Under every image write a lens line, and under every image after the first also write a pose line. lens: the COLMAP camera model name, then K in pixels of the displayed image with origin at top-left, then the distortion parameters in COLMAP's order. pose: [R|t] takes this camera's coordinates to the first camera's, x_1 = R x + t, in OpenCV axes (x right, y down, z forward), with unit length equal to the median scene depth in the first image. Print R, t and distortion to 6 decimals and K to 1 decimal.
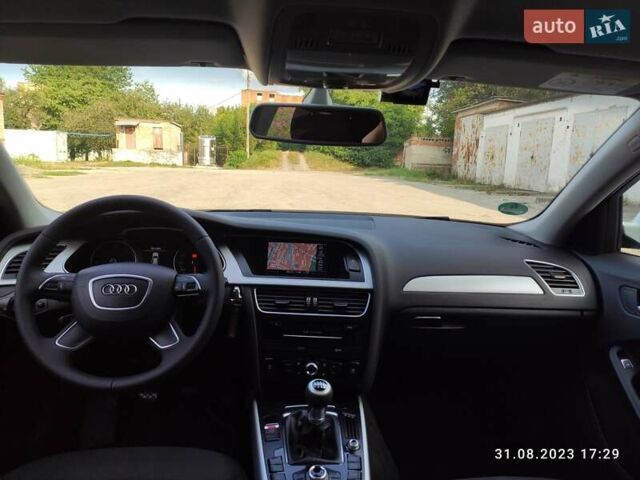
lens RADIAL K [[485.1, 0, 319.4], [0, 485.1, 237.7], [0, 0, 1]] dist [0.063596, -0.081174]
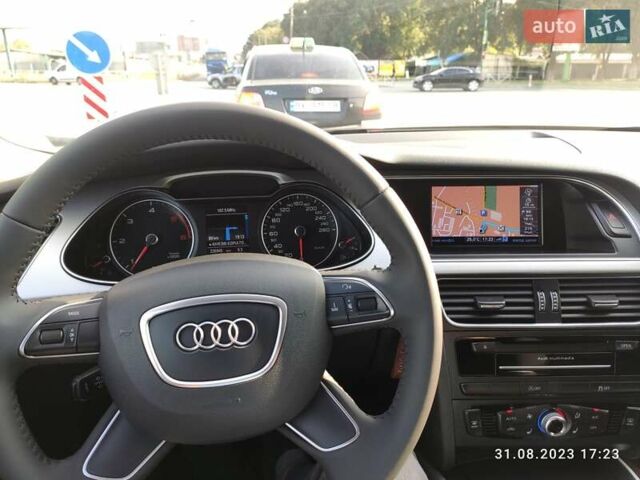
lens RADIAL K [[485.1, 0, 320.0], [0, 485.1, 246.6], [0, 0, 1]] dist [0.063596, -0.081174]
pose [[0.998453, -0.054780, 0.009483, -0.261919], [0.052477, 0.984960, 0.164620, -0.024167], [-0.018358, -0.163868, 0.986311, 0.494776]]
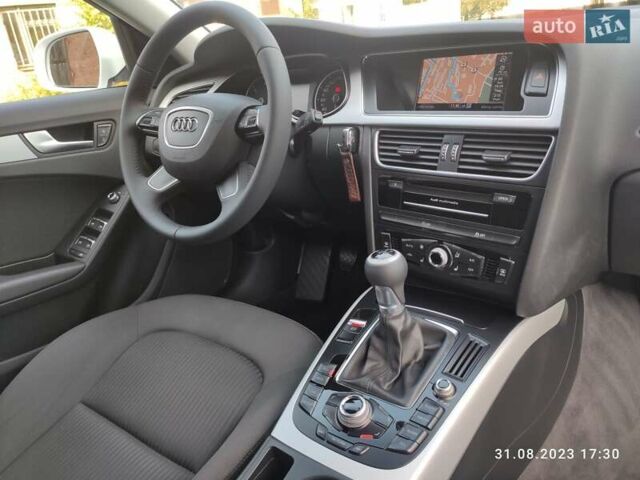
lens RADIAL K [[485.1, 0, 321.2], [0, 485.1, 242.5], [0, 0, 1]] dist [0.063596, -0.081174]
pose [[0.727267, 0.146212, -0.670600, 0.290355], [0.036200, 0.967515, 0.250207, 0.083732], [0.685399, -0.206243, 0.698349, 0.445493]]
